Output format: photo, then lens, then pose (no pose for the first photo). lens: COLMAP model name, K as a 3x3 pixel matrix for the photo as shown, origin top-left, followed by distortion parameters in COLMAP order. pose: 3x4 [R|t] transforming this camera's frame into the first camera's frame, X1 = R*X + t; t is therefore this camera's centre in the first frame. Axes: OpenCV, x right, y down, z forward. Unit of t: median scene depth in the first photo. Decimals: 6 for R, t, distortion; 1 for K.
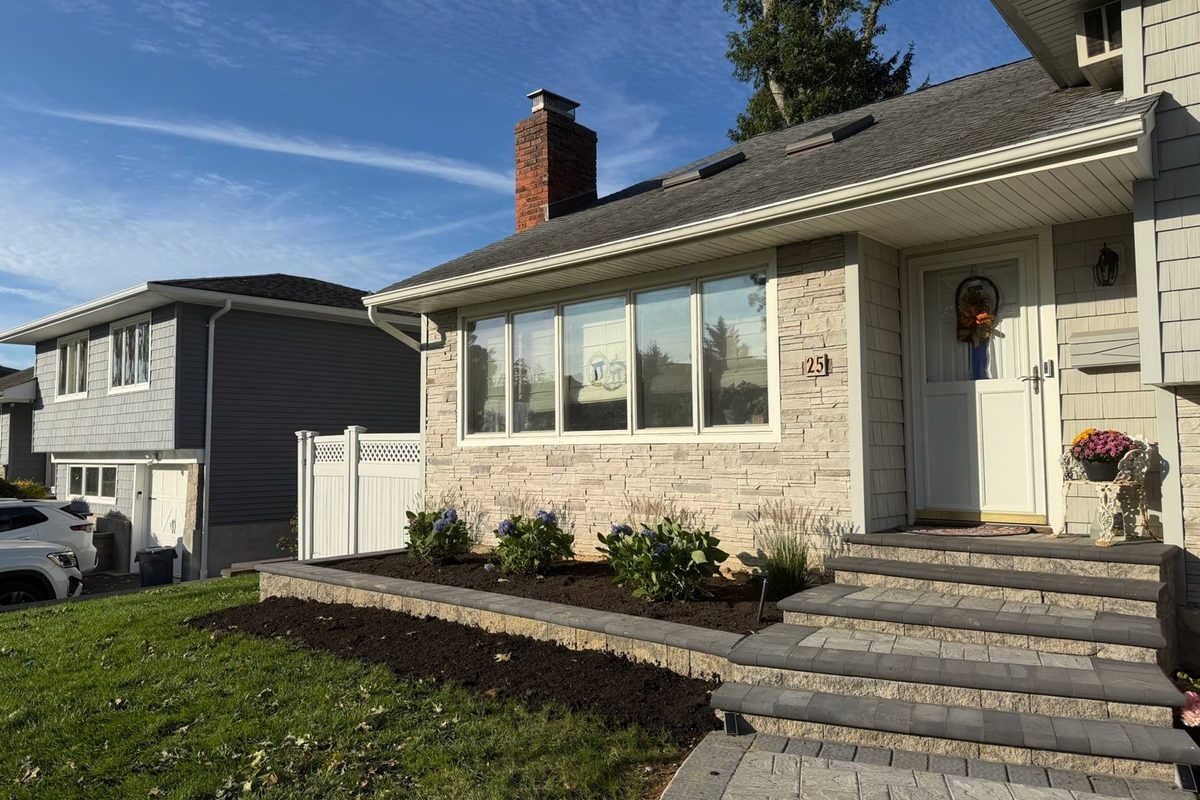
lens RADIAL K [[856.3, 0, 600.4], [0, 856.3, 398.9], [0, 0, 1]] dist [-0.005634, -0.010407]
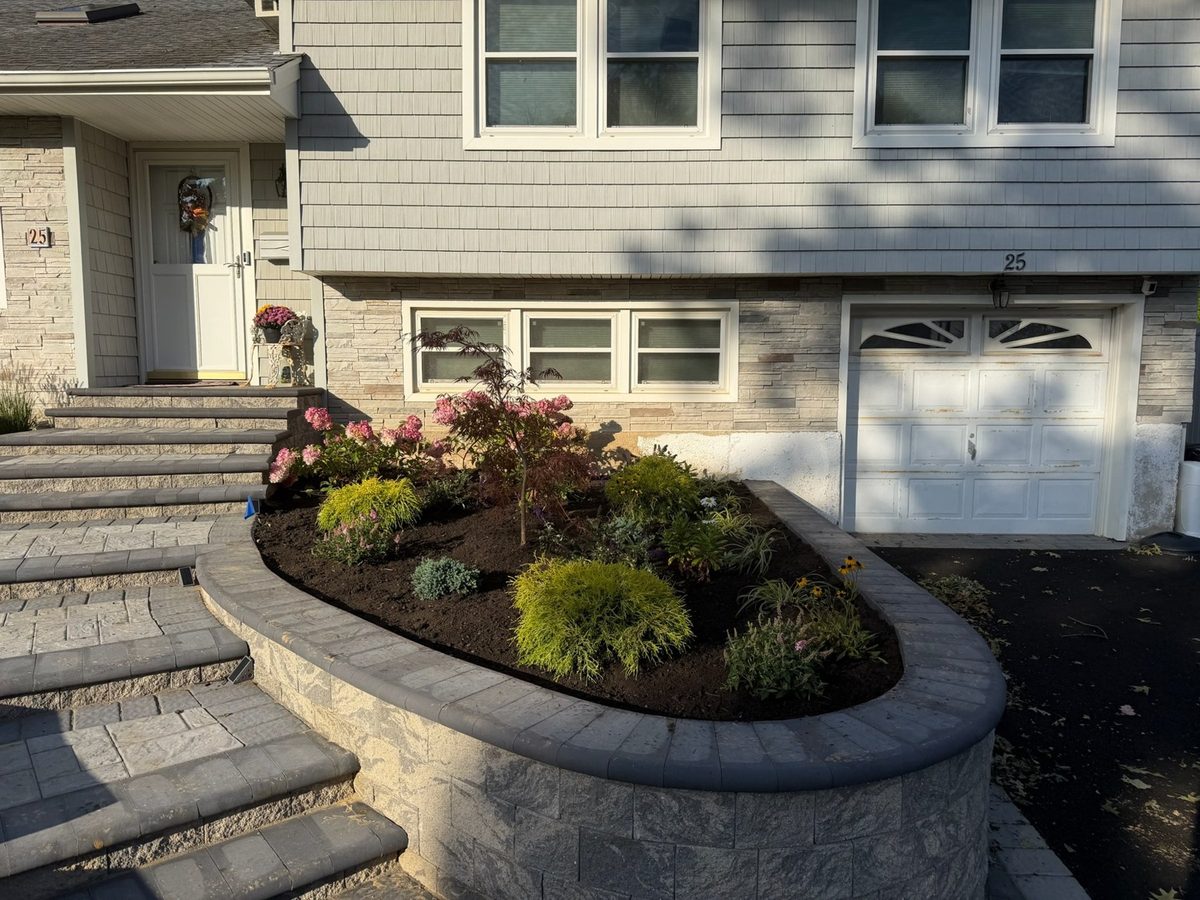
lens RADIAL K [[843.9, 0, 600.1], [0, 843.9, 450.8], [0, 0, 1]] dist [0.010284, -0.008677]
pose [[0.752880, -0.053033, 0.656018, 0.075007], [-0.052855, 0.988657, 0.140583, 0.044330], [-0.656032, -0.140516, 0.741537, -0.336725]]
